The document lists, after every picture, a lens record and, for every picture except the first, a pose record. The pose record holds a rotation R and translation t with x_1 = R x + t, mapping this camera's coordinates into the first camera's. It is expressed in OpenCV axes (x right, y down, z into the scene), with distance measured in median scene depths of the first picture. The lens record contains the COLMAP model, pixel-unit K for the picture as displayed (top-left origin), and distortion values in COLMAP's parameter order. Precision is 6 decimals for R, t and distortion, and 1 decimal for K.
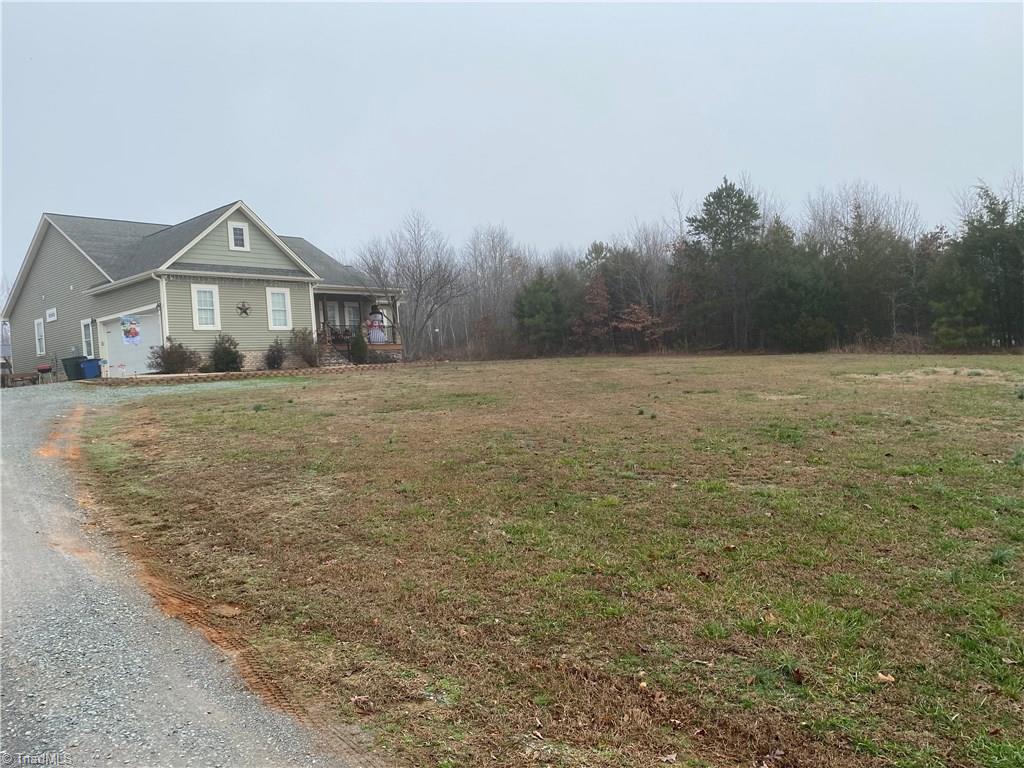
lens RADIAL K [[807.9, 0, 512.0], [0, 807.9, 387.1], [0, 0, 1]] dist [0.000891, -0.000733]
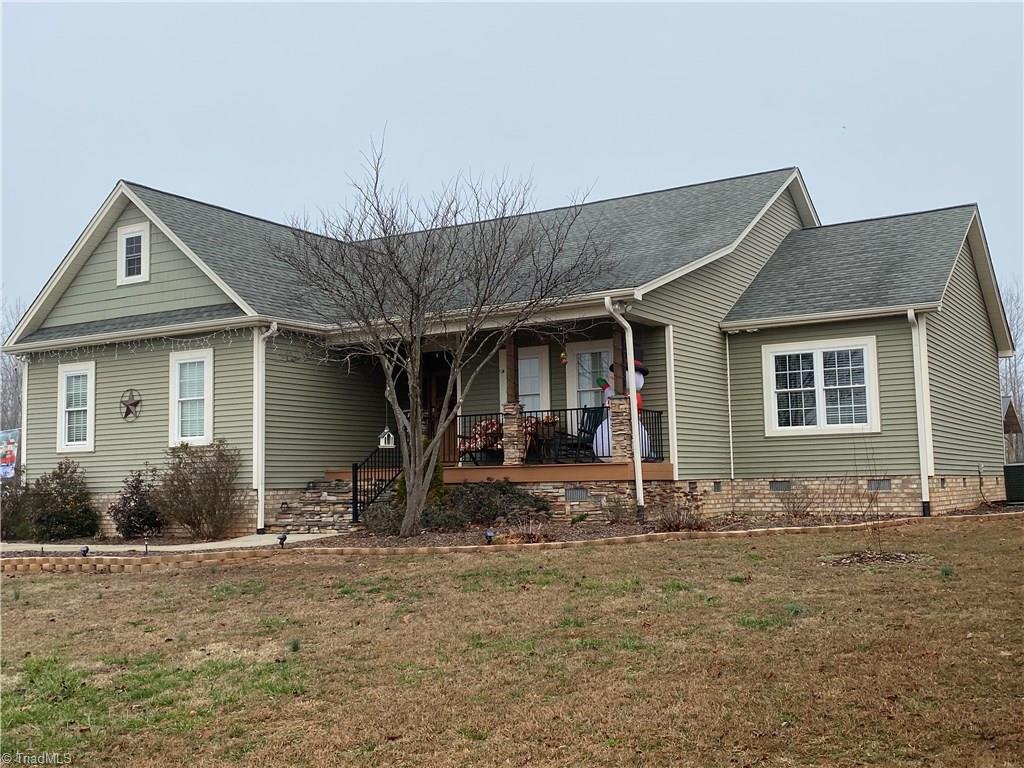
lens RADIAL K [[1076.2, 0, 511.9], [0, 1076.2, 376.0], [0, 0, 1]] dist [0.053005, 0.000000]
pose [[0.195950, -0.034505, -0.980007, 0.335785], [-0.003280, 0.999352, -0.035842, -0.091478], [0.980608, 0.010238, 0.195710, 1.094729]]
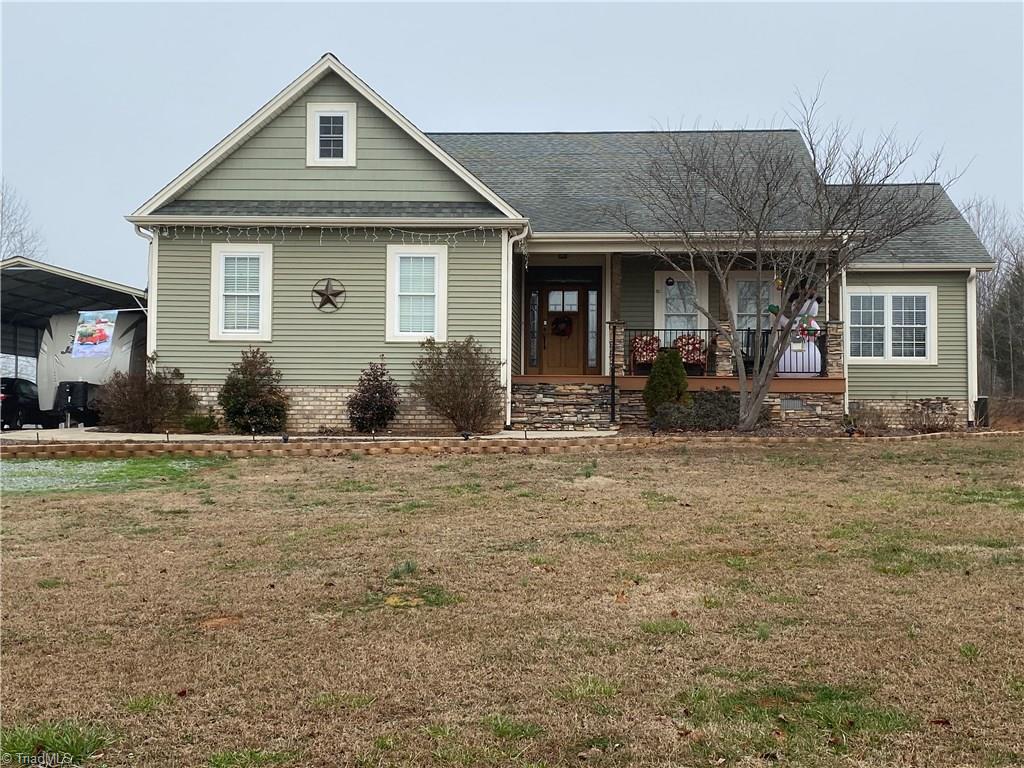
lens RADIAL K [[1282.9, 0, 512.7], [0, 1282.9, 383.9], [0, 0, 1]] dist [0.084584, 0.000000]
pose [[0.622978, 0.046797, -0.780839, 0.296802], [-0.062119, 0.998016, 0.010252, -0.060617], [0.779769, 0.042118, 0.624649, 0.632653]]
